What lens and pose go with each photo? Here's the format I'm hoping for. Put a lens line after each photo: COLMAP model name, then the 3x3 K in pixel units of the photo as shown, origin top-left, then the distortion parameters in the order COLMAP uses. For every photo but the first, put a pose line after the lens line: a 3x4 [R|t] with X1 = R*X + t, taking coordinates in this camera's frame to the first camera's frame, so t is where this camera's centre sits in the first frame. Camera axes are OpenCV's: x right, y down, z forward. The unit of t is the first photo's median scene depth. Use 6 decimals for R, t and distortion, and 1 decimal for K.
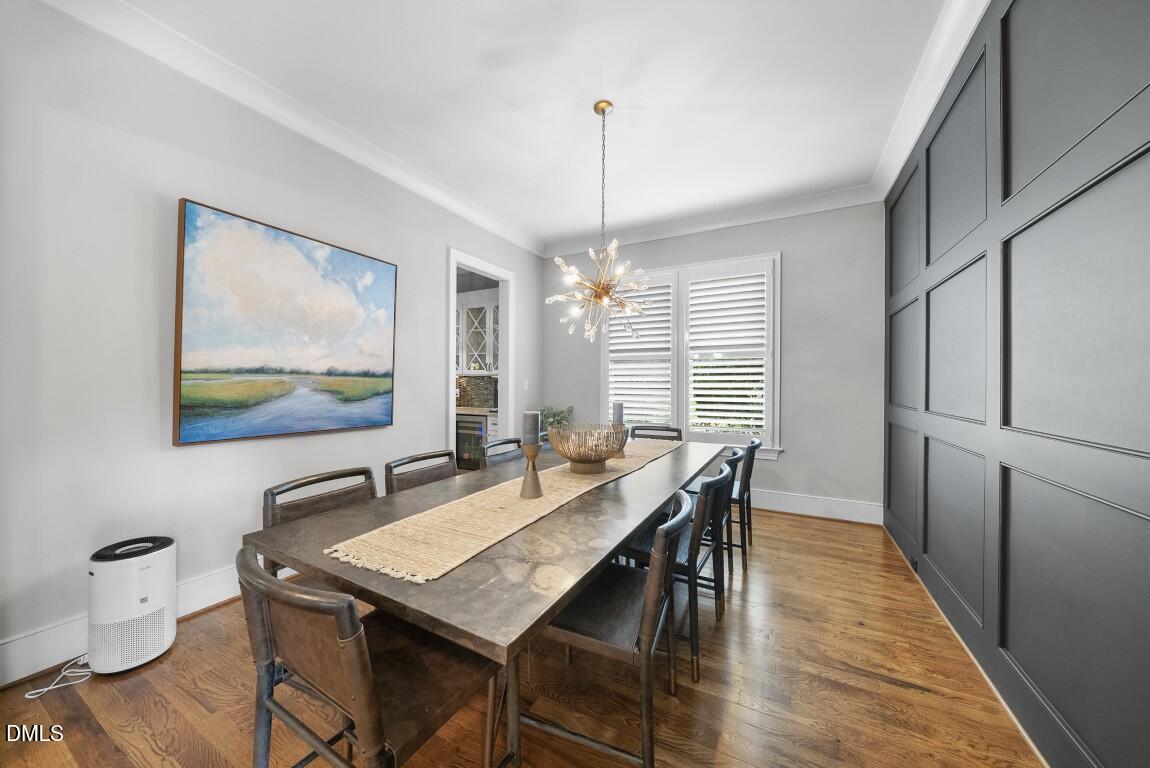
lens RADIAL K [[396.9, 0, 574.6], [0, 396.9, 383.1], [0, 0, 1]] dist [-0.003481, -0.000467]
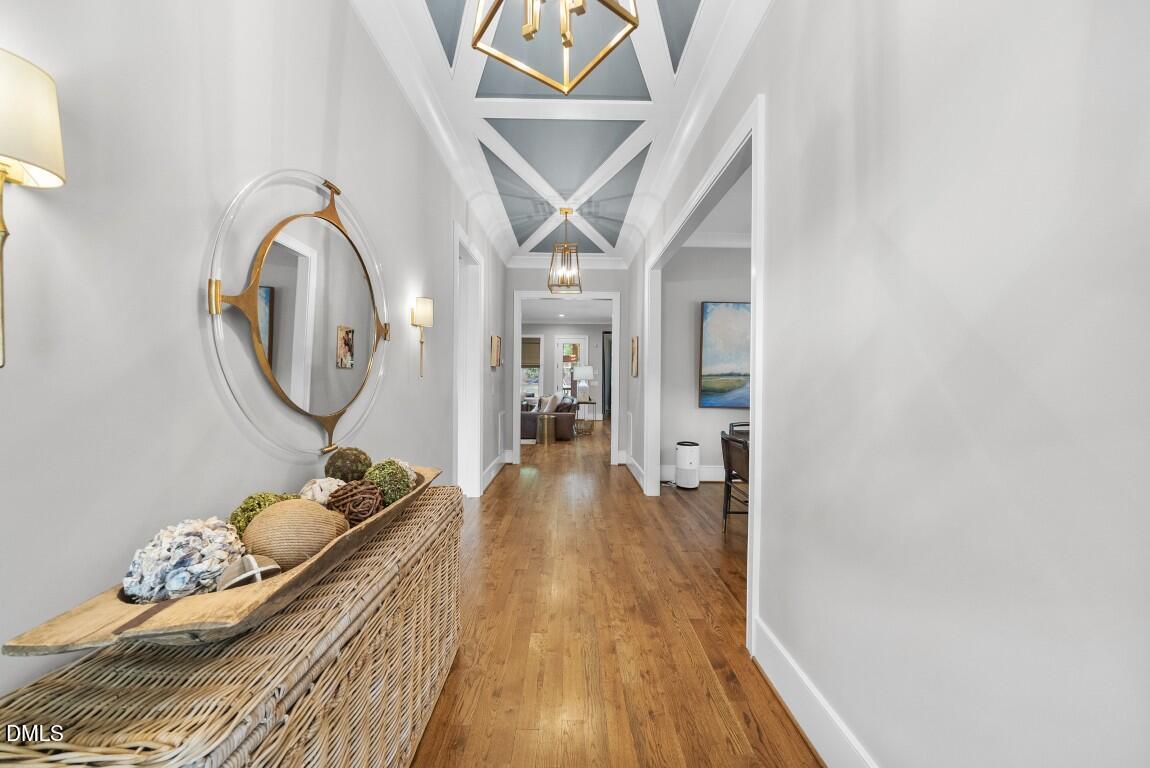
lens RADIAL K [[396.9, 0, 574.2], [0, 396.9, 375.3], [0, 0, 1]] dist [-0.003481, -0.000467]
pose [[0.492055, 0.011867, -0.870483, 0.654953], [-0.004577, 0.999929, 0.011044, -0.053059], [0.870552, -0.001450, 0.492074, -0.785950]]
